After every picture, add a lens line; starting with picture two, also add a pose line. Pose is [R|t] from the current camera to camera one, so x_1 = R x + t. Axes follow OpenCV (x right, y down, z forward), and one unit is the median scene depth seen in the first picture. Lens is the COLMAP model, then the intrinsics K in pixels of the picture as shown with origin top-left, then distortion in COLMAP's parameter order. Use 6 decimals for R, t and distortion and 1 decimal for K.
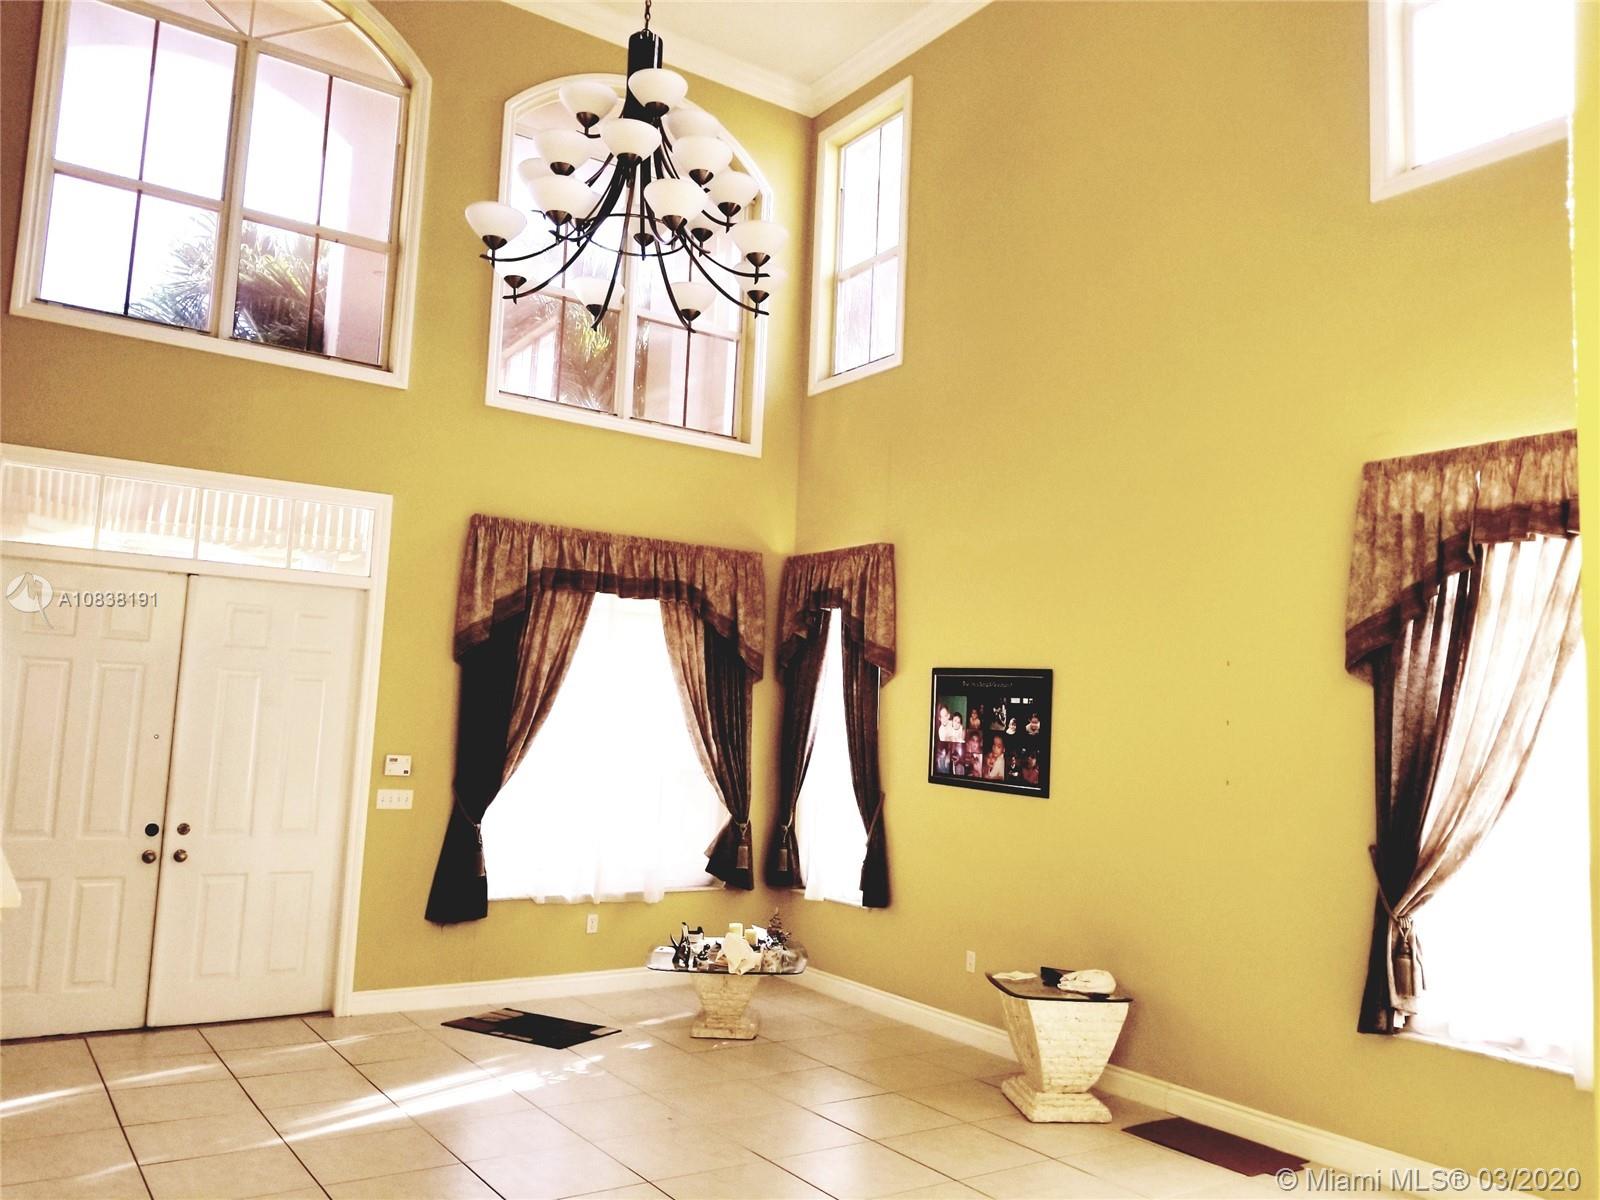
lens RADIAL K [[1259.8, 0, 800.0], [0, 1259.8, 600.0], [0, 0, 1]] dist [0.092955, -0.209074]
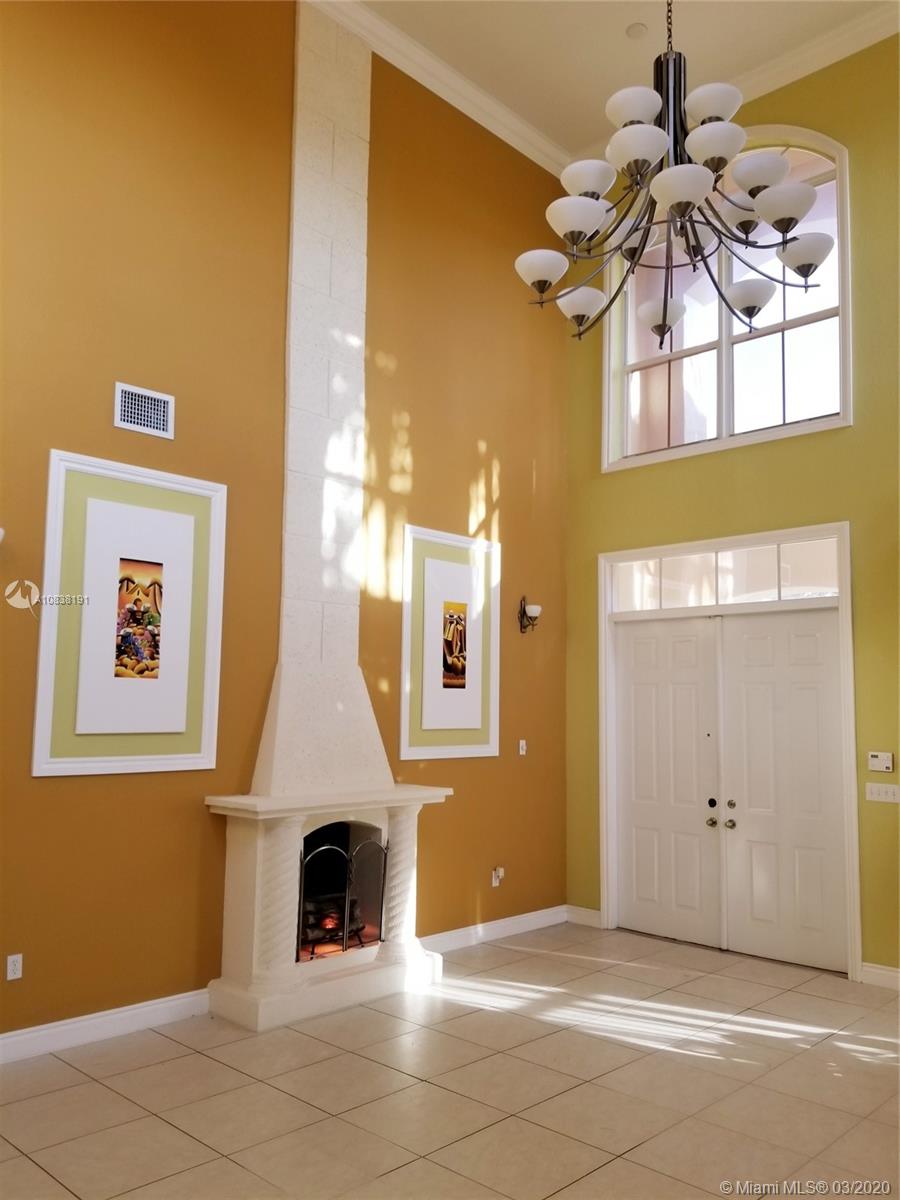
lens RADIAL K [[944.8, 0, 450.0], [0, 944.8, 600.0], [0, 0, 1]] dist [0.092955, -0.209074]
pose [[0.202815, -0.138948, -0.969309, 0.414224], [0.102120, 0.987485, -0.120187, 0.052470], [0.973878, -0.074610, 0.214466, 0.461114]]
